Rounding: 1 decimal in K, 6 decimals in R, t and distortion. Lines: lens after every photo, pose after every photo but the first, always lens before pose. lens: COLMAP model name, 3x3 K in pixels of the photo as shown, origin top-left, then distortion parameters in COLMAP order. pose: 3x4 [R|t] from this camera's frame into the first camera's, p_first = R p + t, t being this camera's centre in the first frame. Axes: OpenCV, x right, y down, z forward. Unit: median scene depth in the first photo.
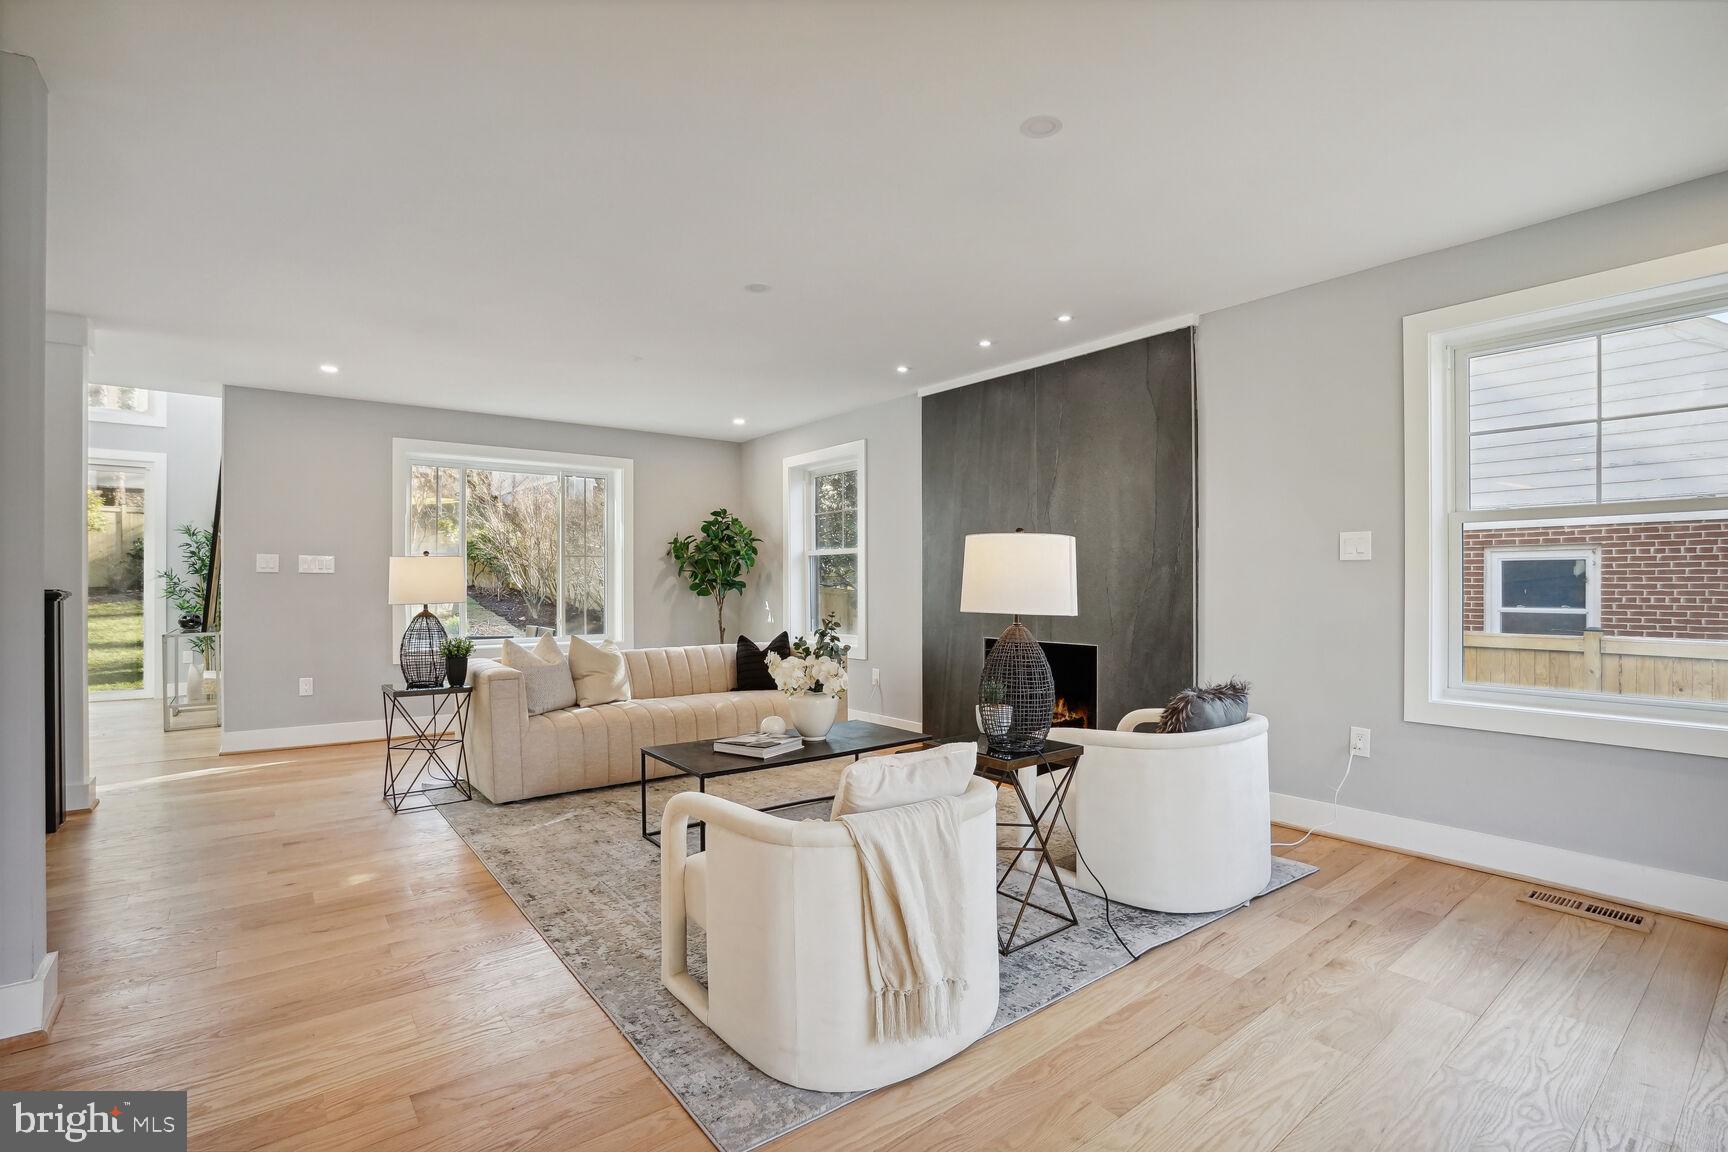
lens RADIAL K [[796.5, 0, 858.2], [0, 796.5, 581.0], [0, 0, 1]] dist [-0.069044, 0.025979]
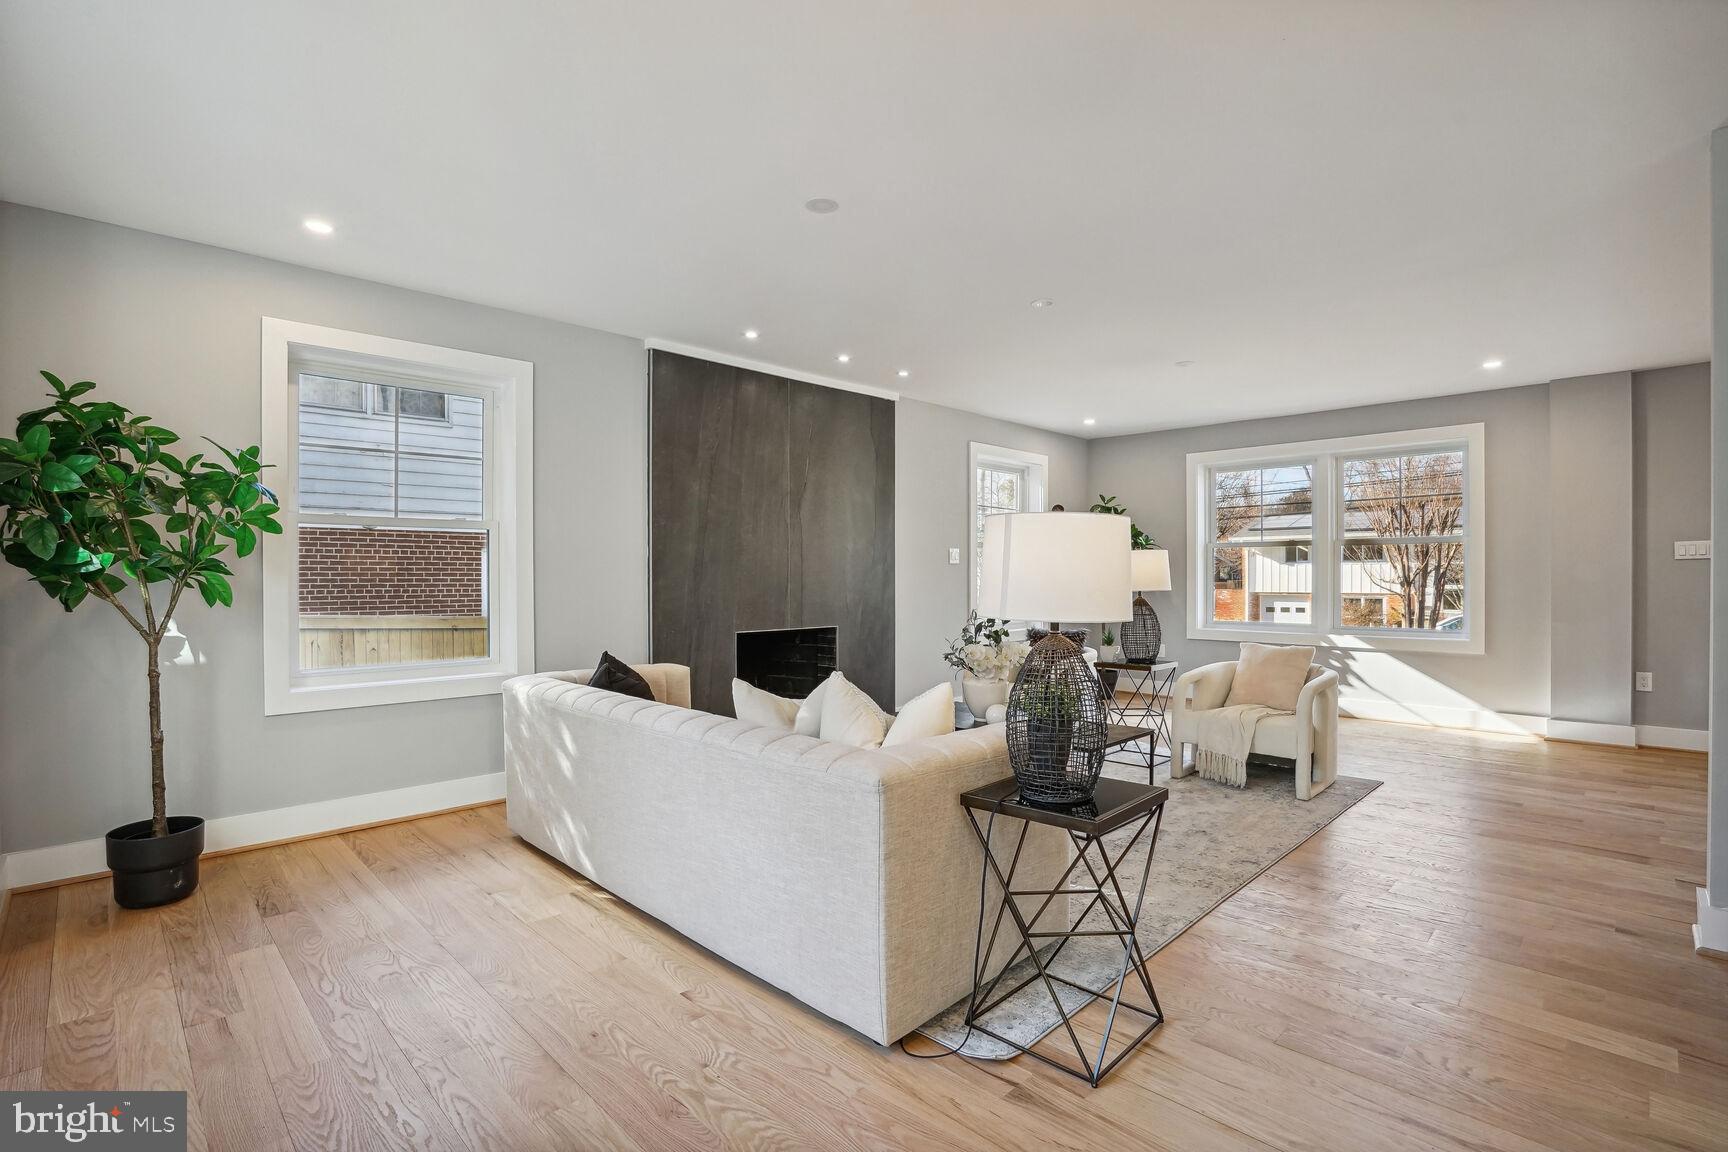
lens RADIAL K [[796.5, 0, 858.2], [0, 796.5, 581.0], [0, 0, 1]] dist [-0.069044, 0.025979]
pose [[-0.104925, -0.004772, 0.994469, -0.901794], [-0.000637, 0.999989, 0.004731, 0.004843], [-0.994480, -0.000137, -0.104927, 1.043816]]
